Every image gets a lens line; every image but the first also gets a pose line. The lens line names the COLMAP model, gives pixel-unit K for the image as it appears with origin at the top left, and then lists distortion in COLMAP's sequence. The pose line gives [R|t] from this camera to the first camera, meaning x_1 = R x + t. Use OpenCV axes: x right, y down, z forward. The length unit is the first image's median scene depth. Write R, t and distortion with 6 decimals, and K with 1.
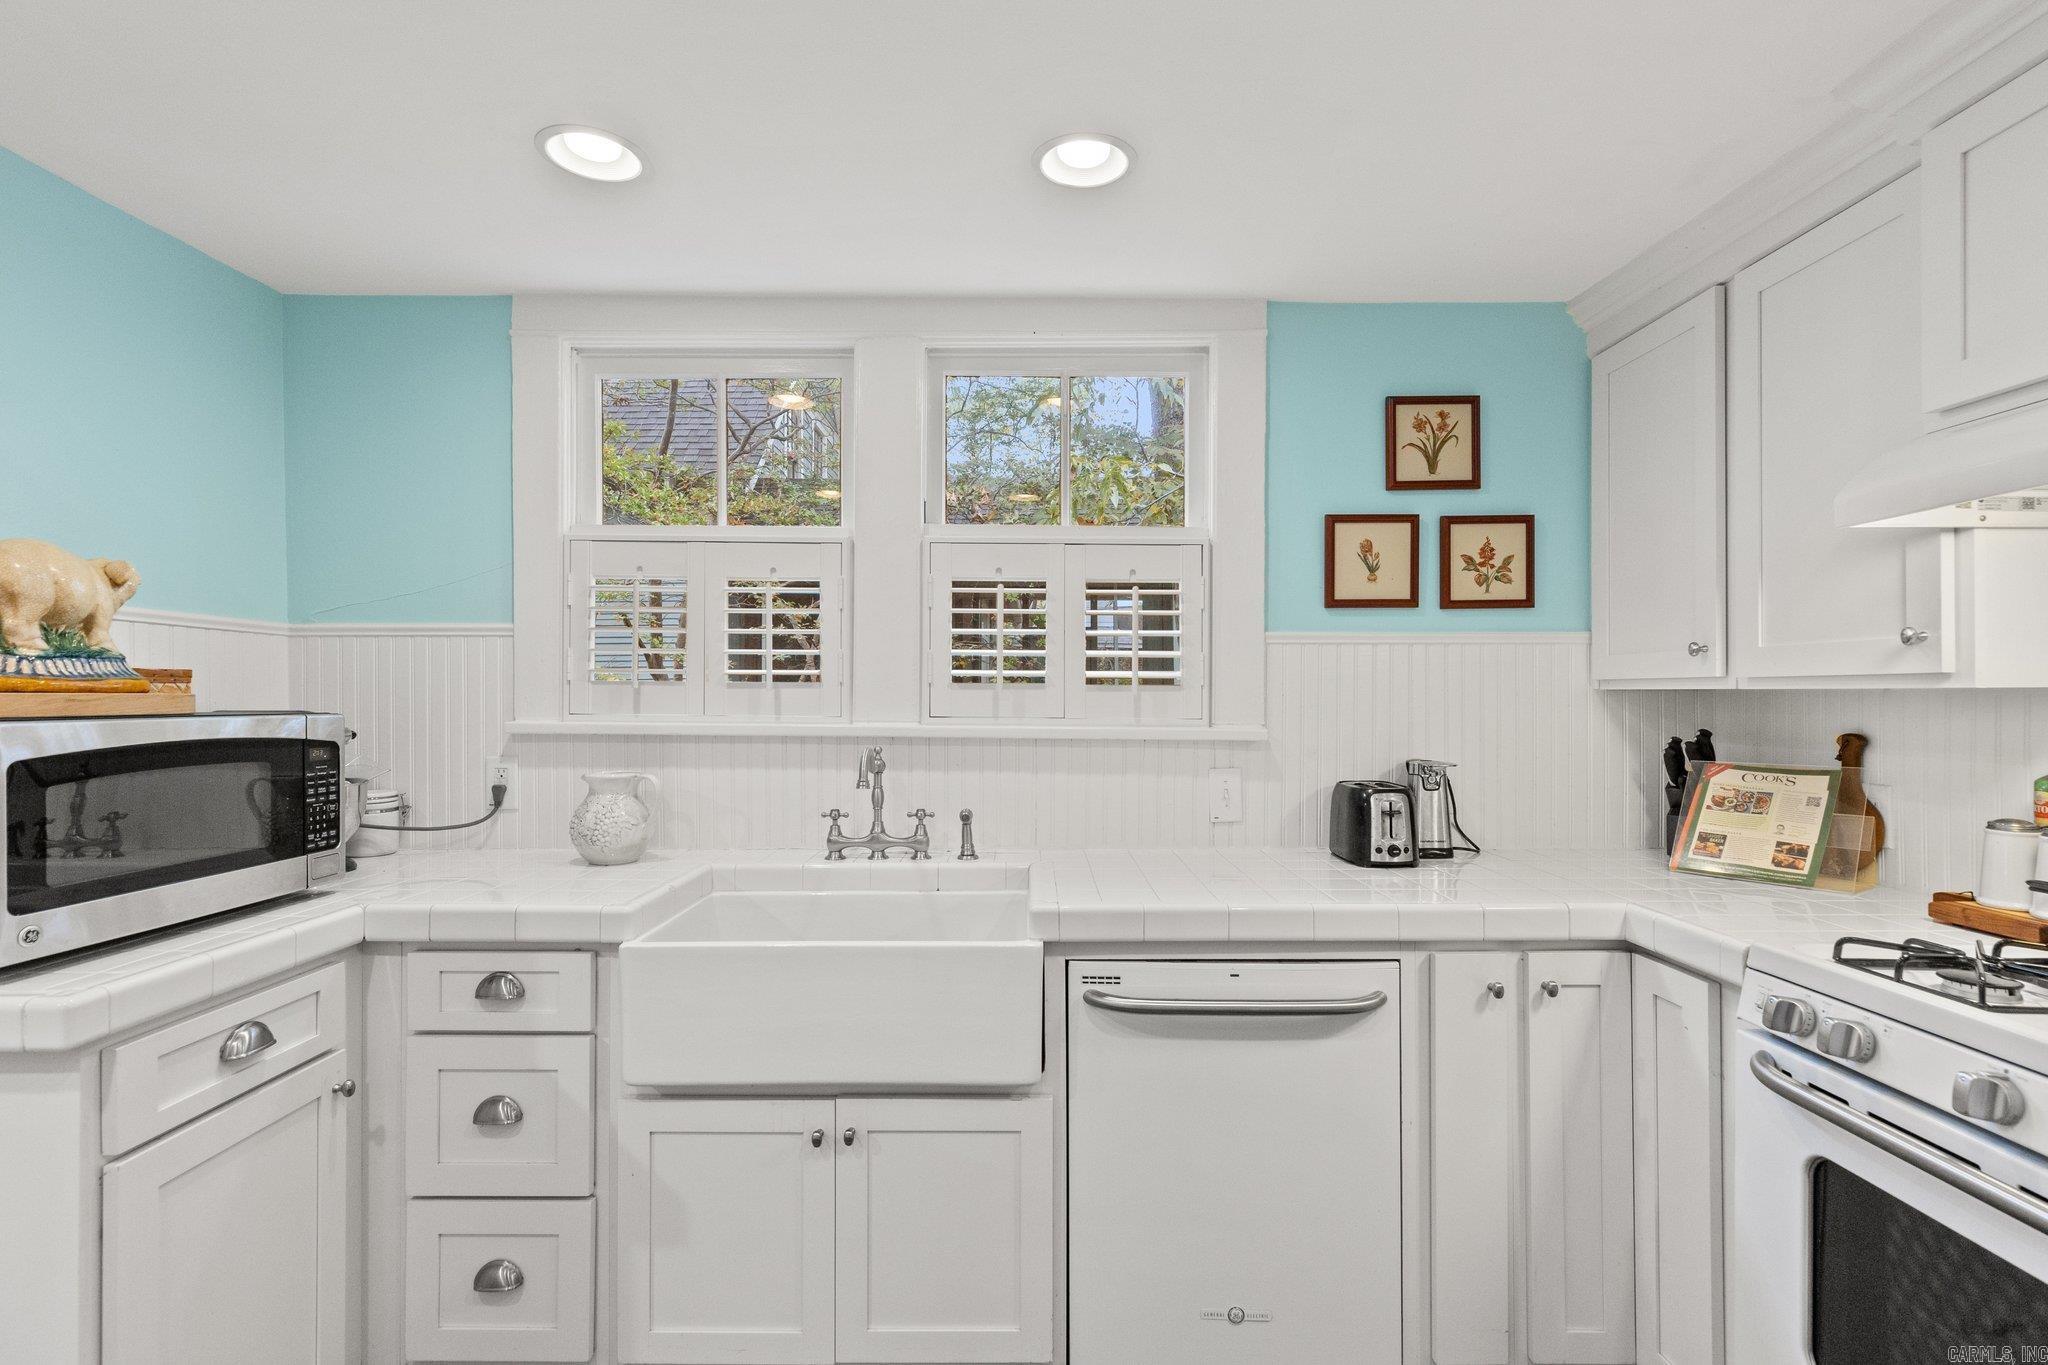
lens RADIAL K [[929.8, 0, 1021.8], [0, 929.8, 695.0], [0, 0, 1]] dist [0.004621, -0.000800]
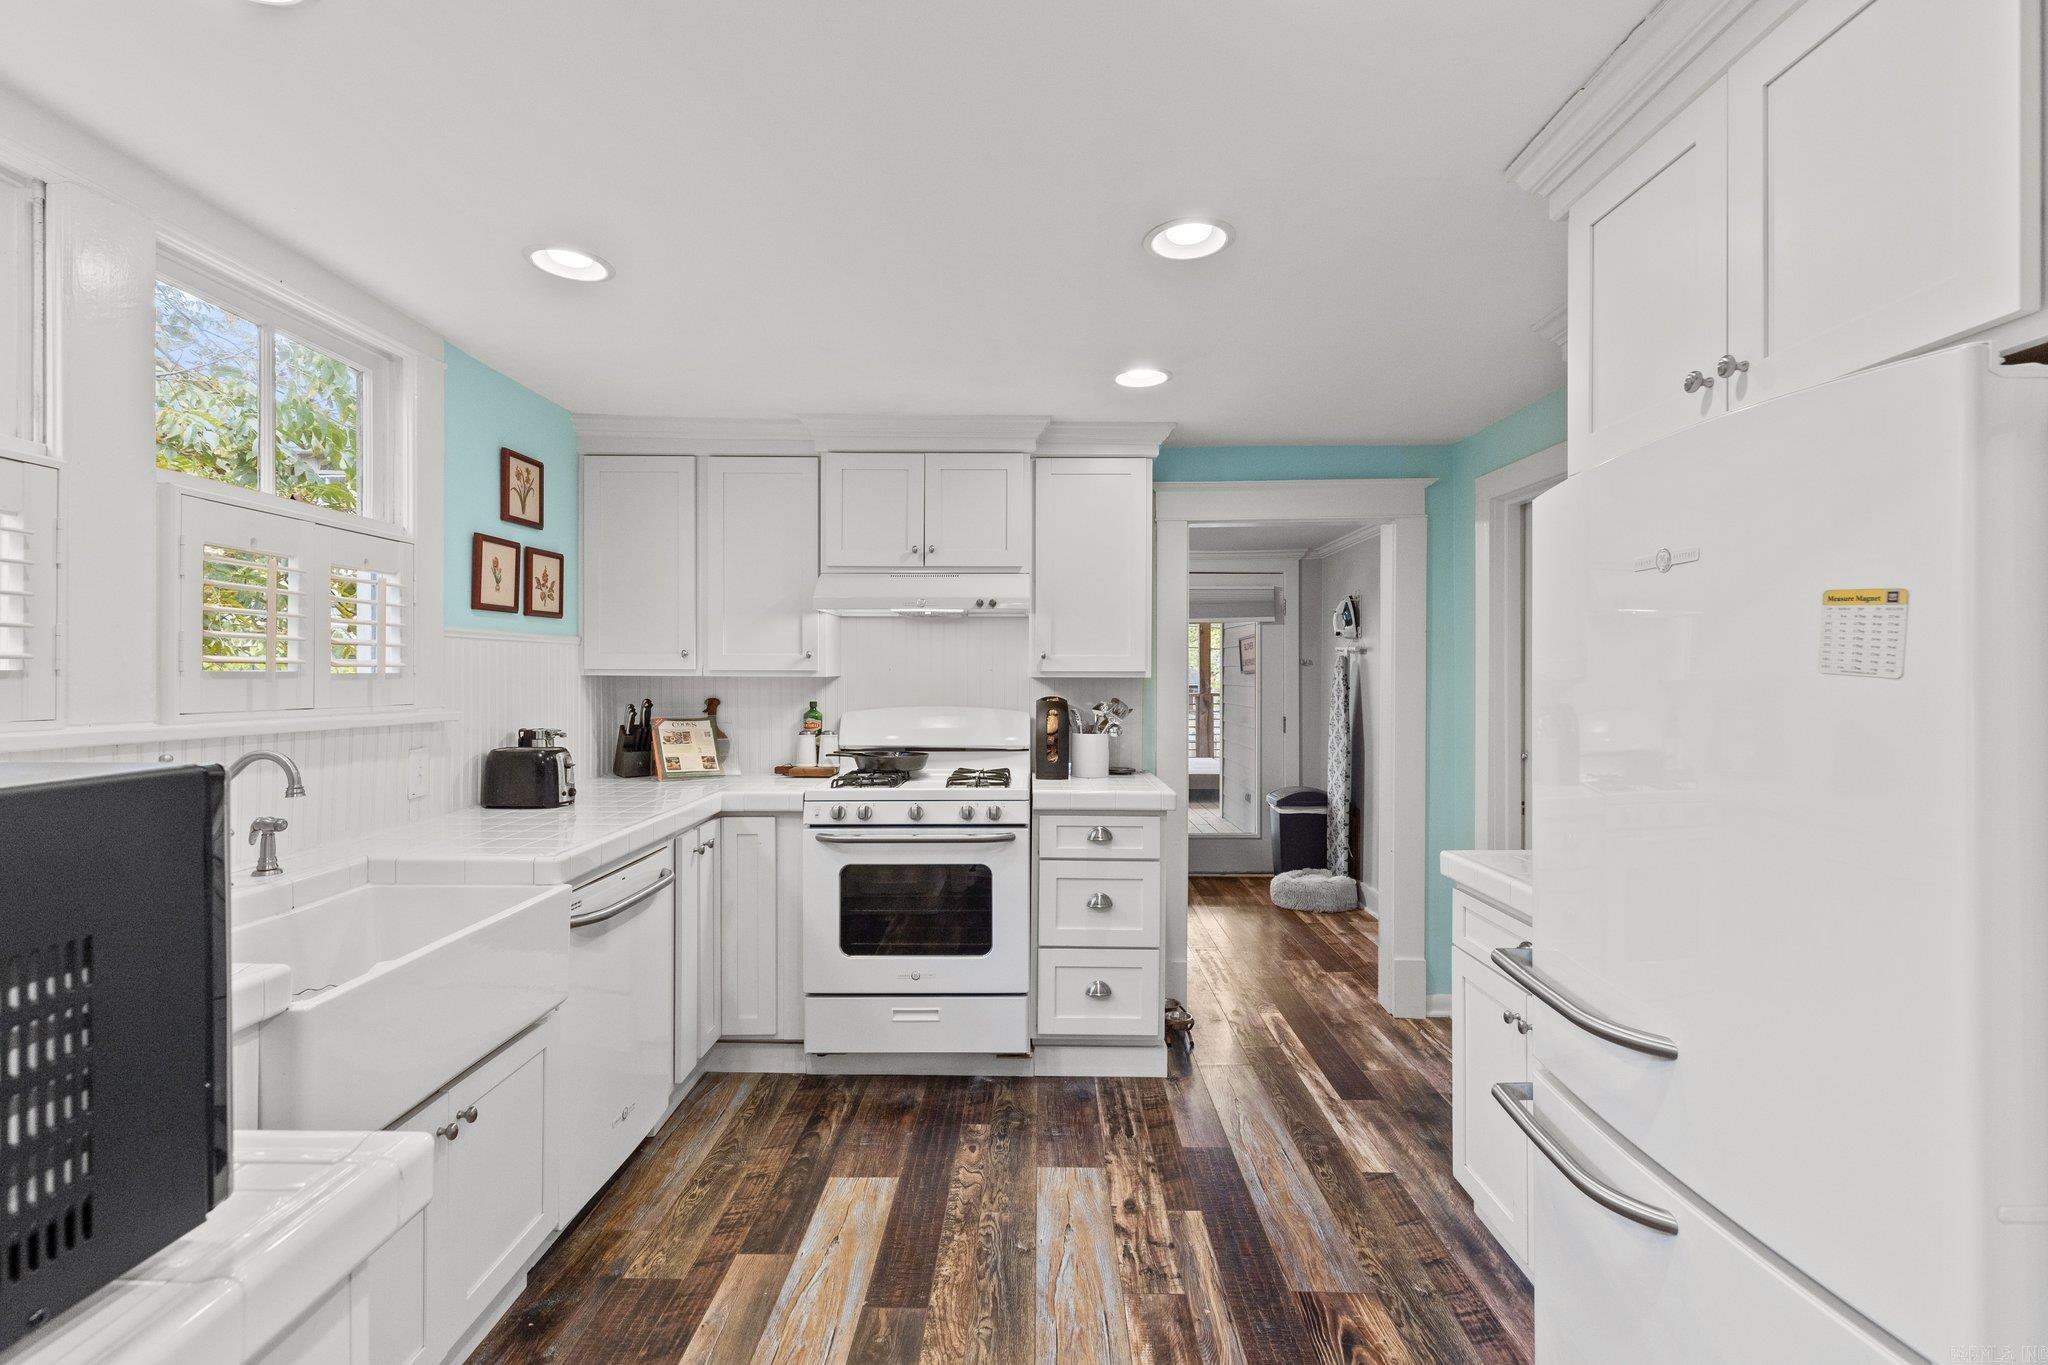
lens RADIAL K [[929.8, 0, 1025.0], [0, 929.8, 673.3], [0, 0, 1]] dist [0.004621, -0.000800]
pose [[0.007327, -0.003734, 0.999966, -0.932063], [-0.004988, 0.999980, 0.003770, -0.019271], [-0.999961, -0.005015, 0.007309, 0.288335]]
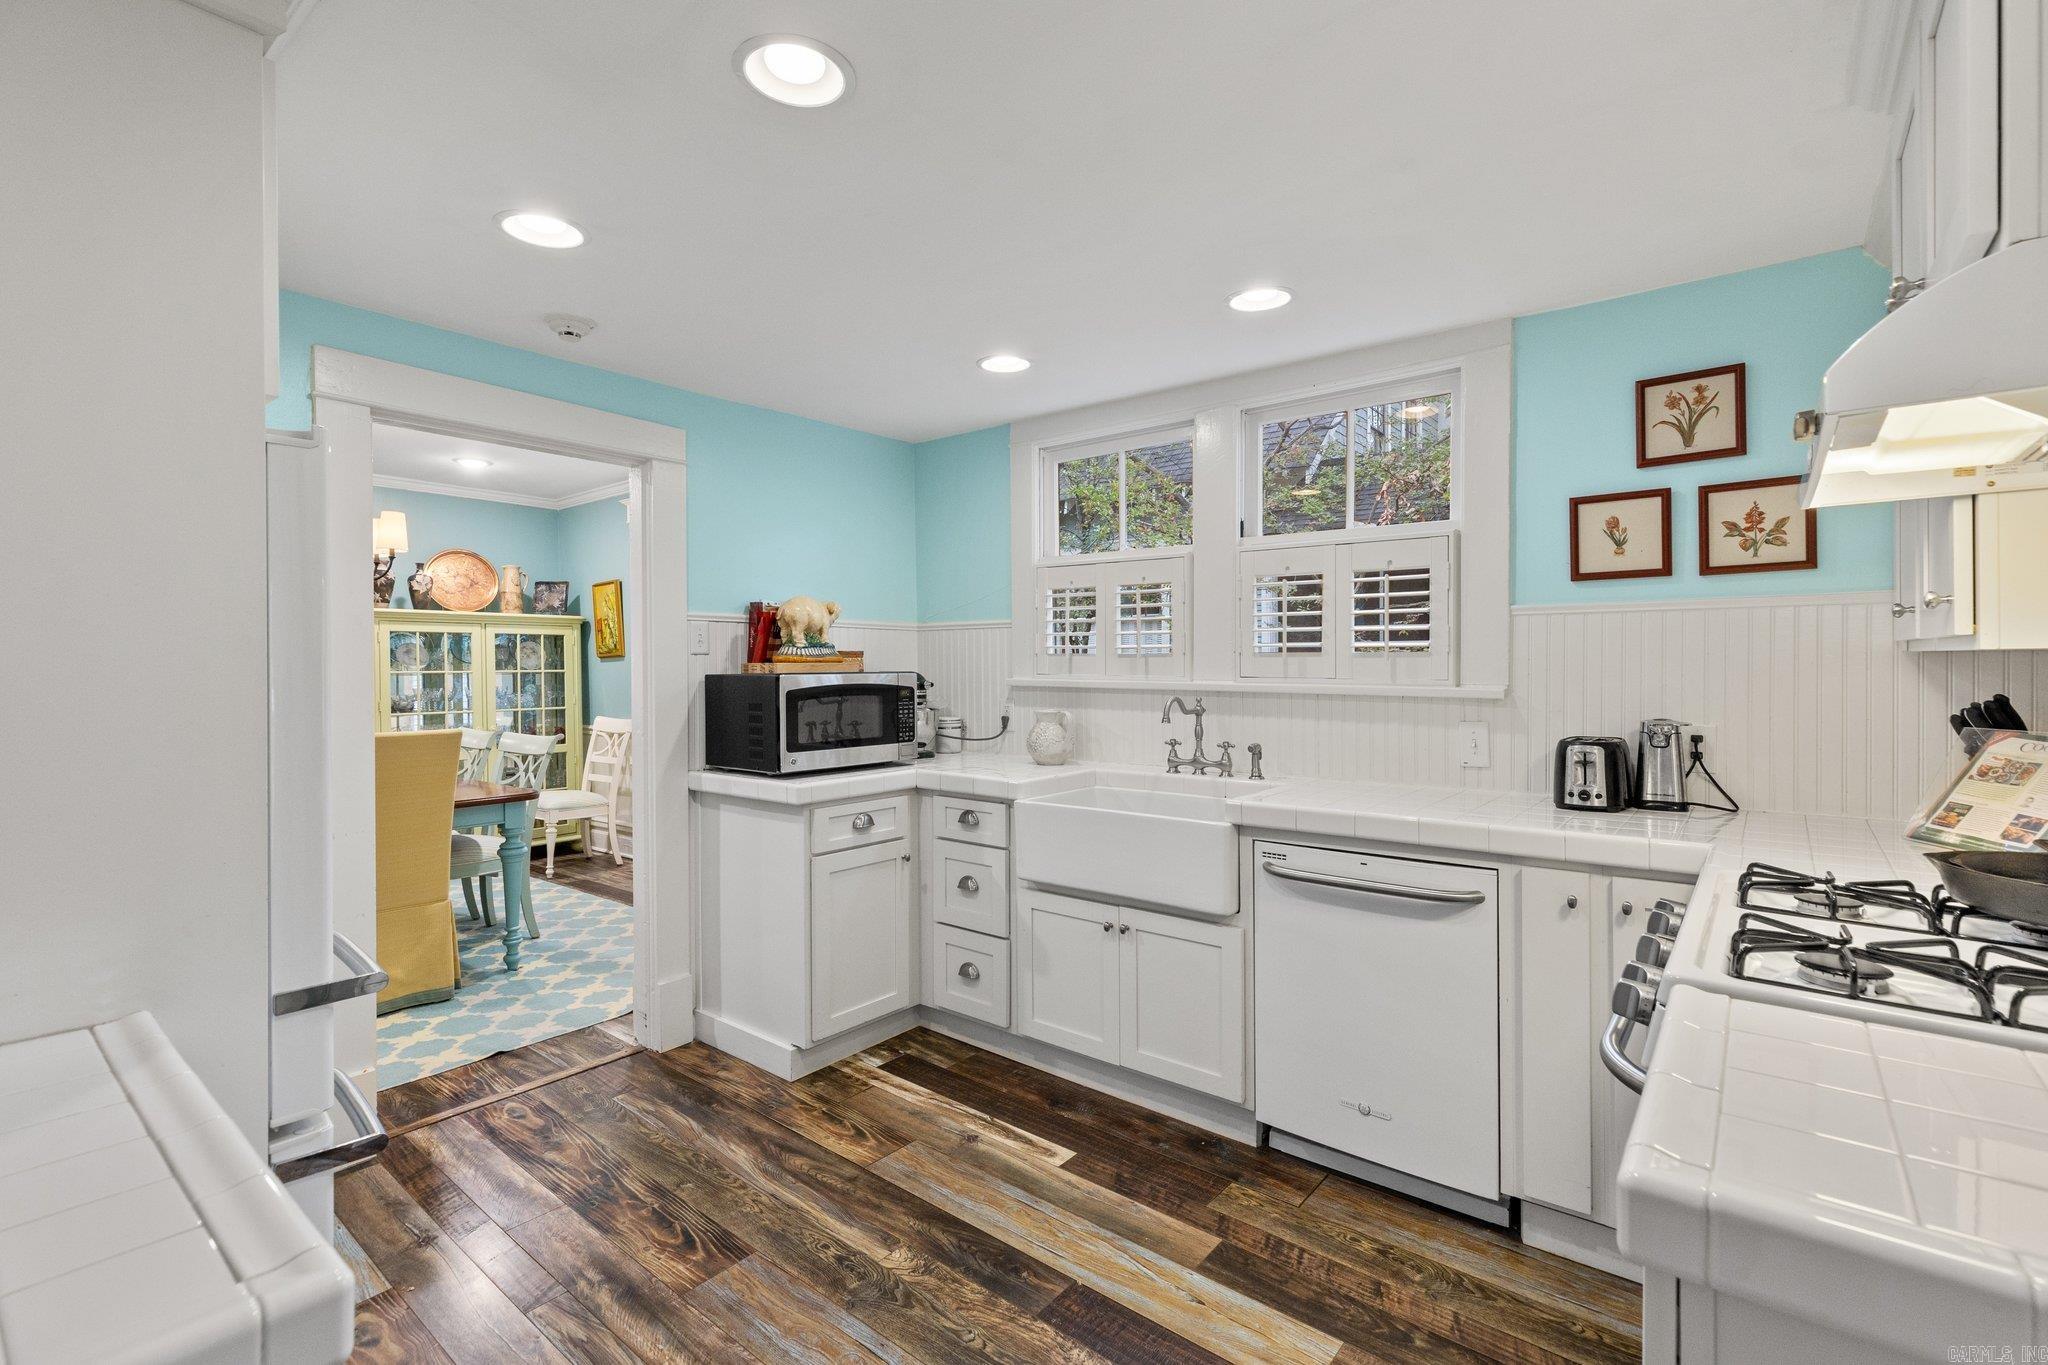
lens RADIAL K [[929.8, 0, 1023.1], [0, 929.8, 669.2], [0, 0, 1]] dist [0.004621, -0.000800]
pose [[0.777176, 0.000122, -0.629283, 0.547848], [0.005397, 0.999962, 0.006859, 0.000681], [0.629260, -0.008727, 0.777146, -0.300258]]
